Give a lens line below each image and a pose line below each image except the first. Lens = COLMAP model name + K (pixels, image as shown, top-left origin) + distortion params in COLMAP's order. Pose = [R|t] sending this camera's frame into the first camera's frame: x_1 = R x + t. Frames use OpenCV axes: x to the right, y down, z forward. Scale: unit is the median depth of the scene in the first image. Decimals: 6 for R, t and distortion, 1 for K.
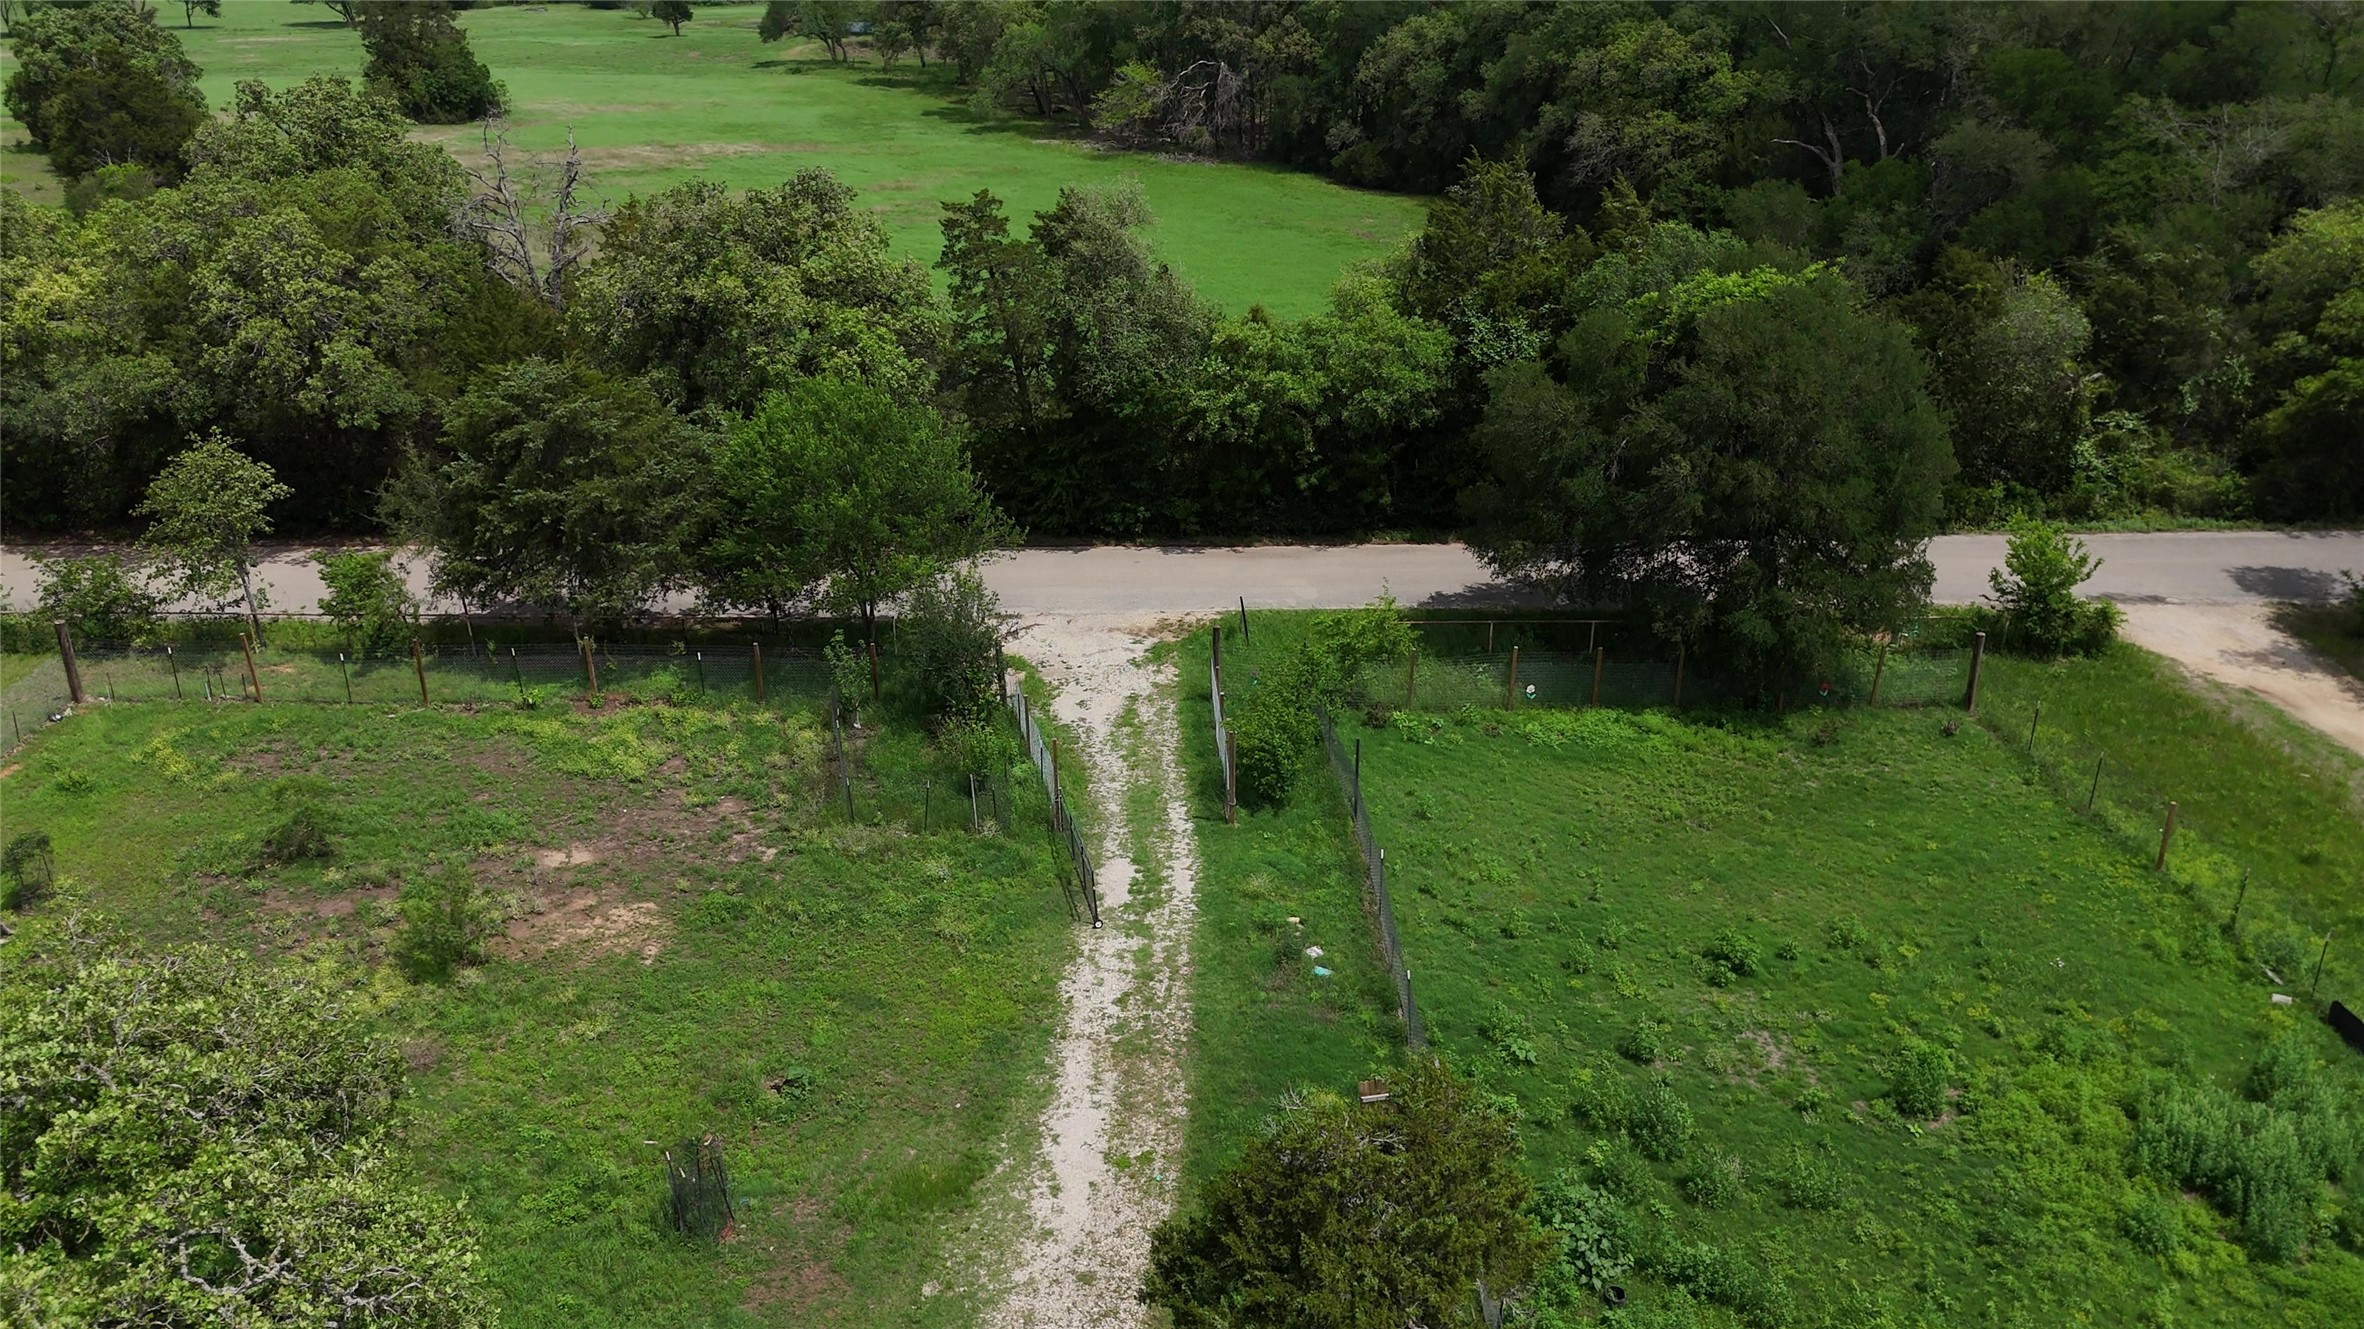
lens RADIAL K [[1746.6, 0, 1187.0], [0, 1746.6, 657.5], [0, 0, 1]] dist [0.077150, -0.073413]
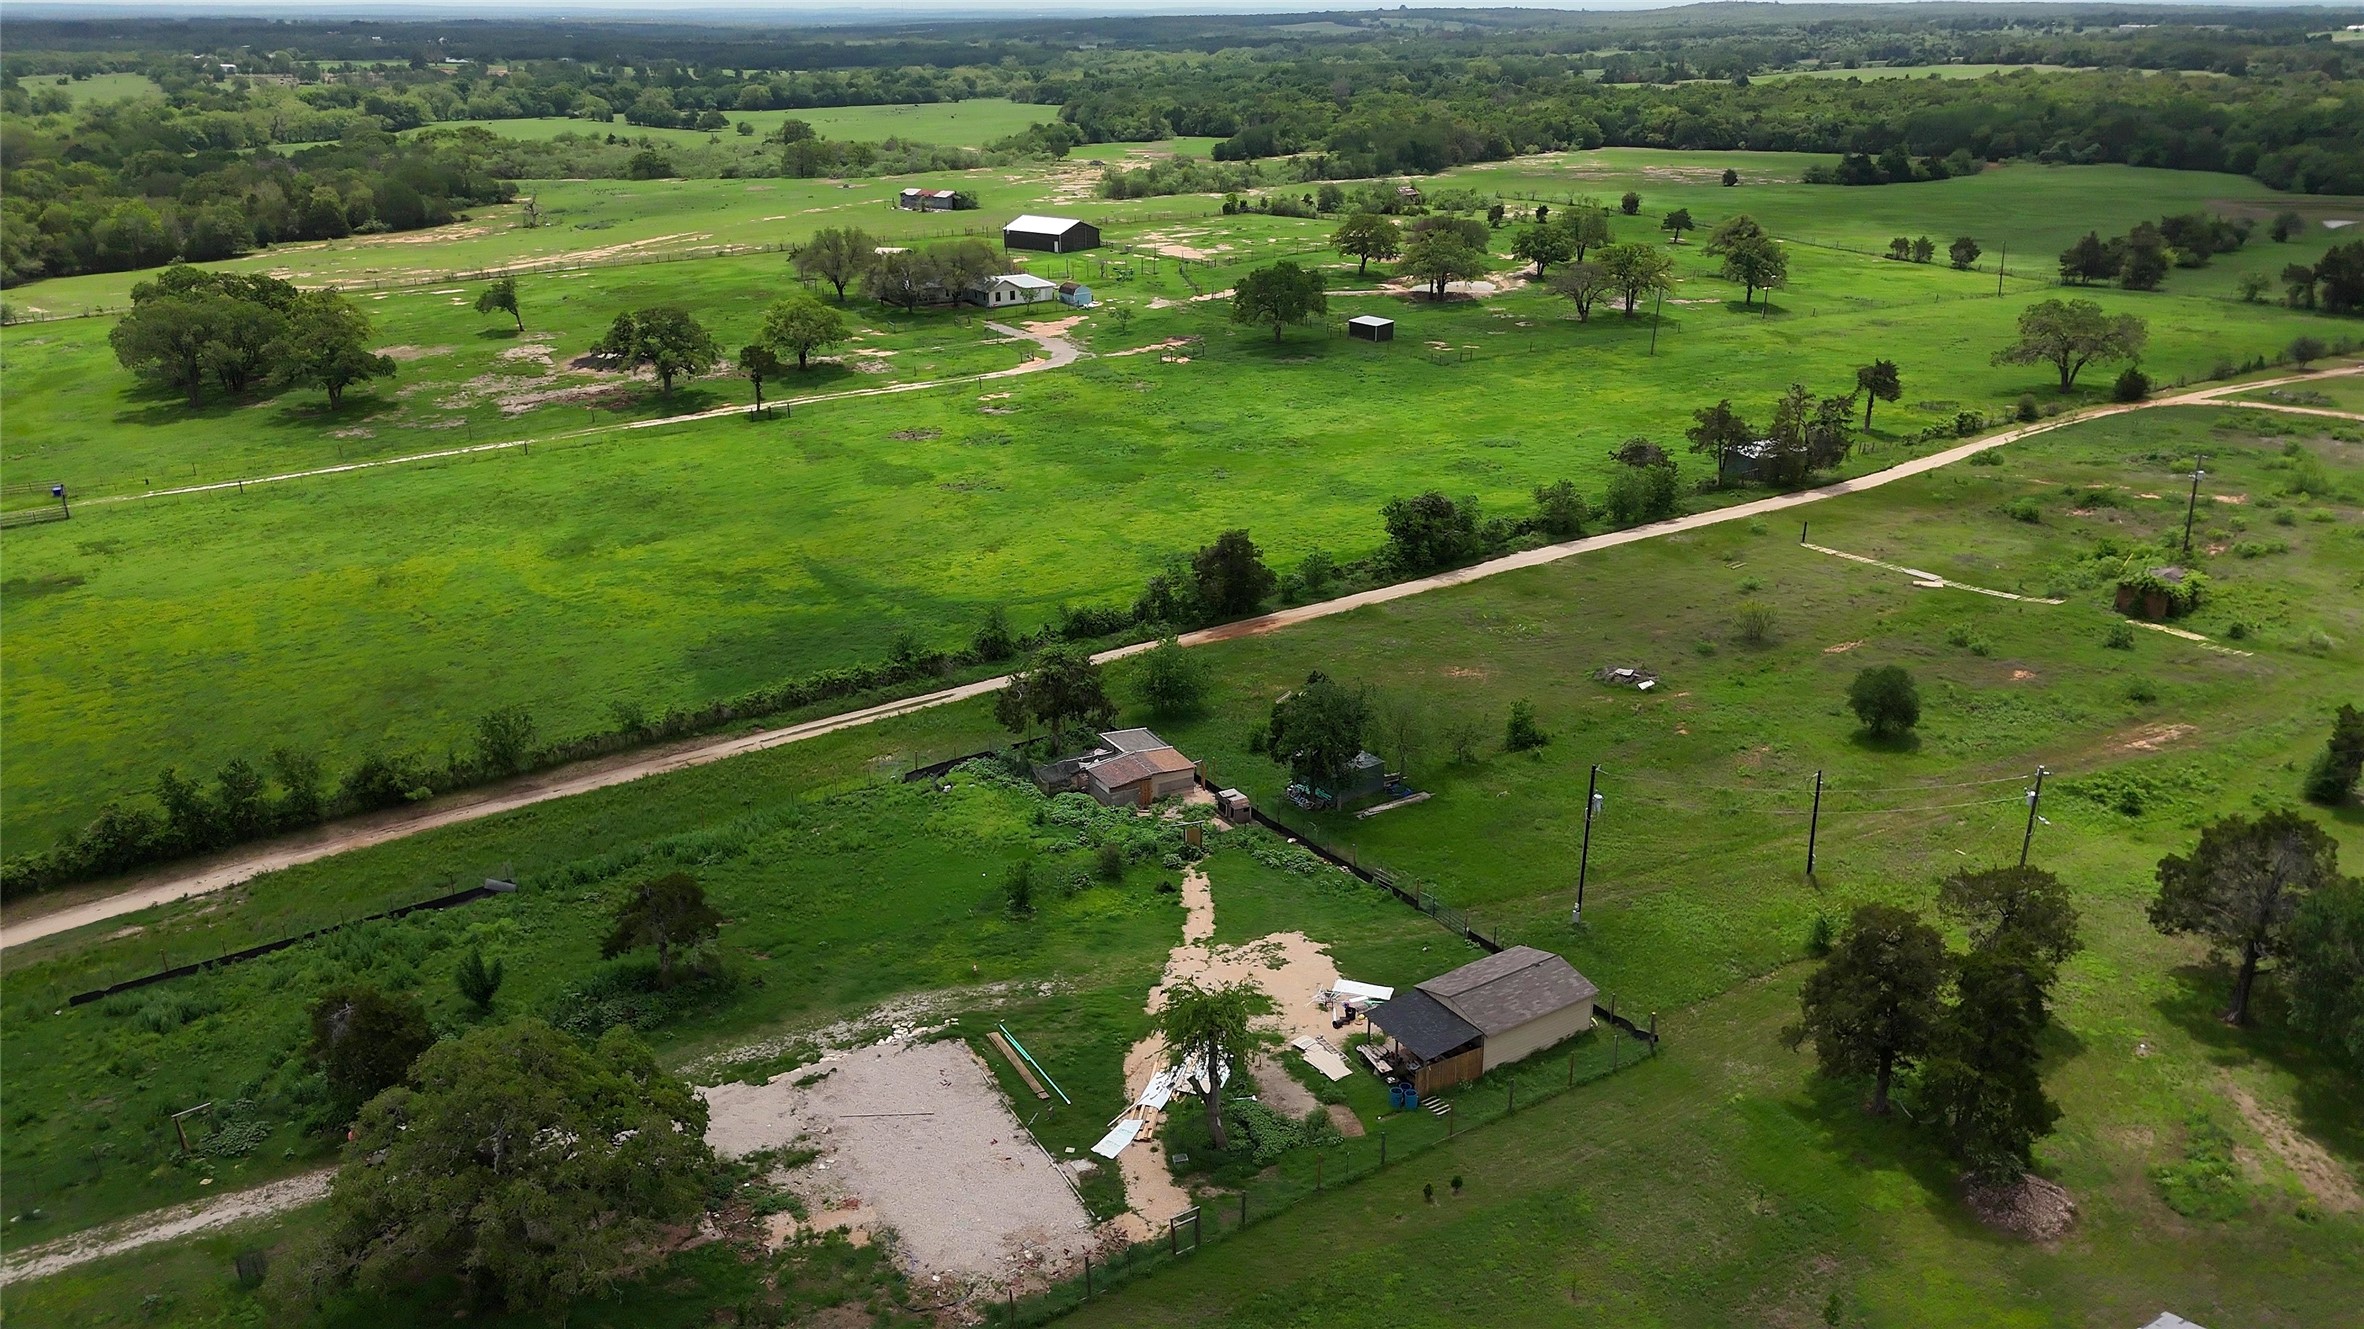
lens RADIAL K [[1746.6, 0, 1183.1], [0, 1746.6, 677.4], [0, 0, 1]] dist [0.077150, -0.073413]
pose [[-0.504643, -0.299614, 0.809671, -1.419536], [0.354157, 0.783460, 0.510650, -0.611827], [-0.787343, 0.544446, -0.289258, 0.114830]]
